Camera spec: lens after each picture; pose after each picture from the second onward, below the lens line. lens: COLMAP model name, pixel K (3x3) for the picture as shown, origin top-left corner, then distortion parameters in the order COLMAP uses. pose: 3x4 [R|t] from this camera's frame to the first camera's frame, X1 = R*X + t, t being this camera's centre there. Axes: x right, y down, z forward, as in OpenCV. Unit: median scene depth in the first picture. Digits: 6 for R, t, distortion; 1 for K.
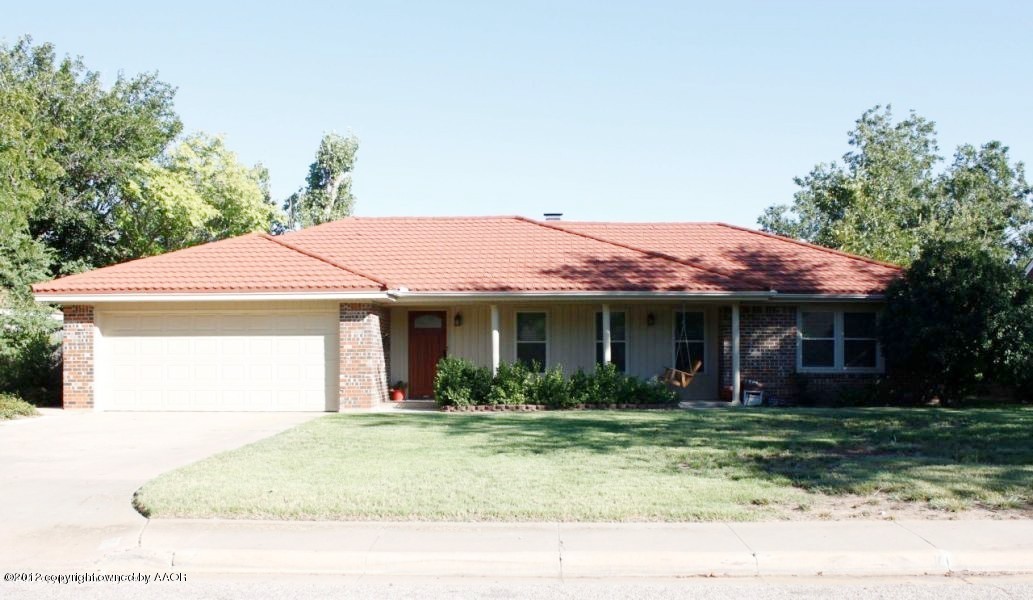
lens RADIAL K [[1030.4, 0, 547.8], [0, 1030.4, 330.0], [0, 0, 1]] dist [-0.125859, 0.000000]
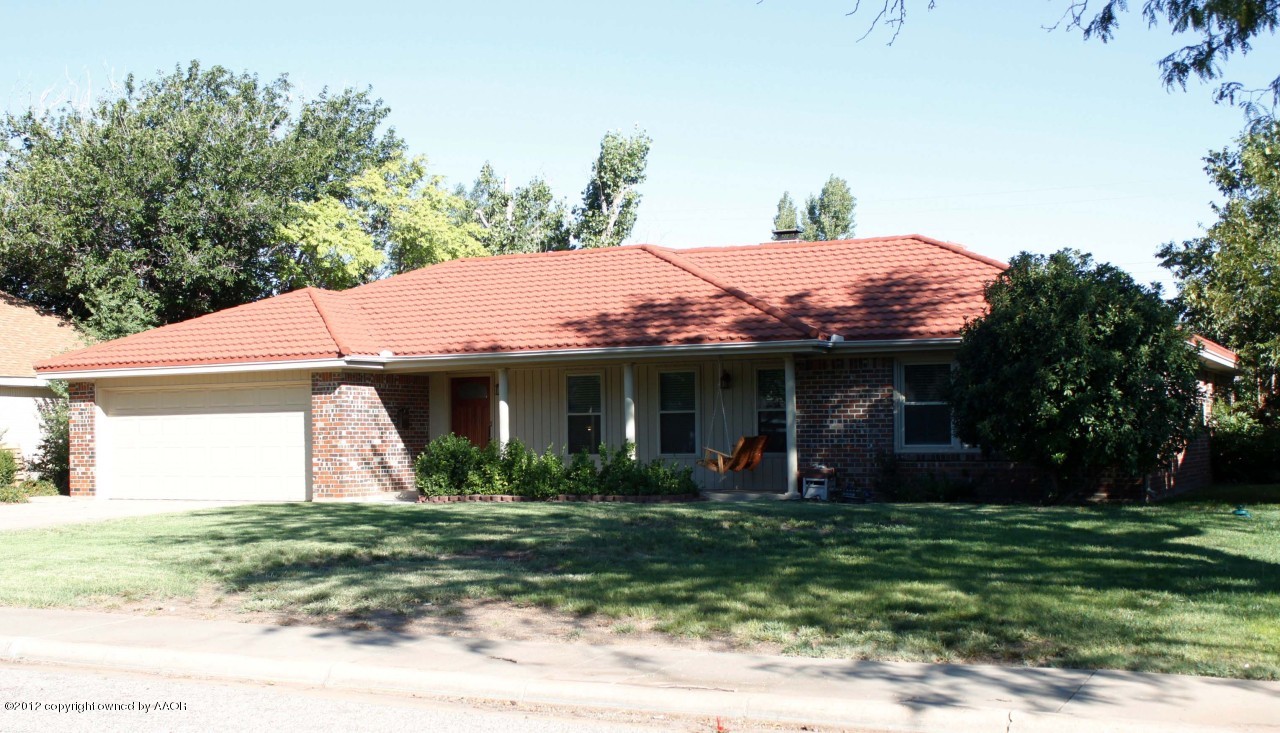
lens RADIAL K [[1542.7, 0, 639.6], [0, 1542.7, 365.3], [0, 0, 1]] dist [-0.106623, 0.000000]
pose [[0.895848, -0.029839, -0.443357, 0.584701], [0.024150, 0.999538, -0.018474, -0.002534], [0.443704, 0.005843, 0.896154, -0.013297]]
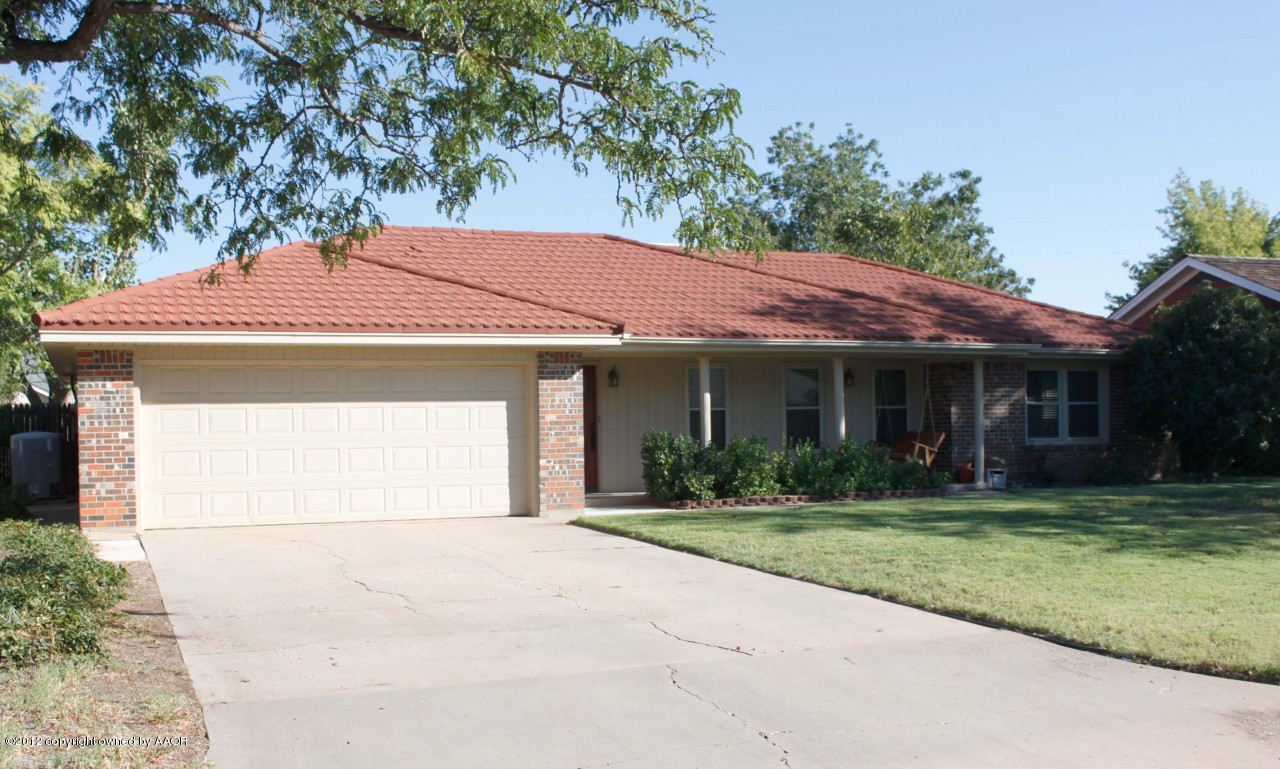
lens RADIAL K [[1318.2, 0, 639.7], [0, 1318.2, 395.5], [0, 0, 1]] dist [-0.124143, 0.000000]
pose [[0.918523, -0.001150, 0.395366, -0.468150], [0.000757, 0.999999, 0.001151, 0.001100], [-0.395367, -0.000758, 0.918523, 0.184726]]
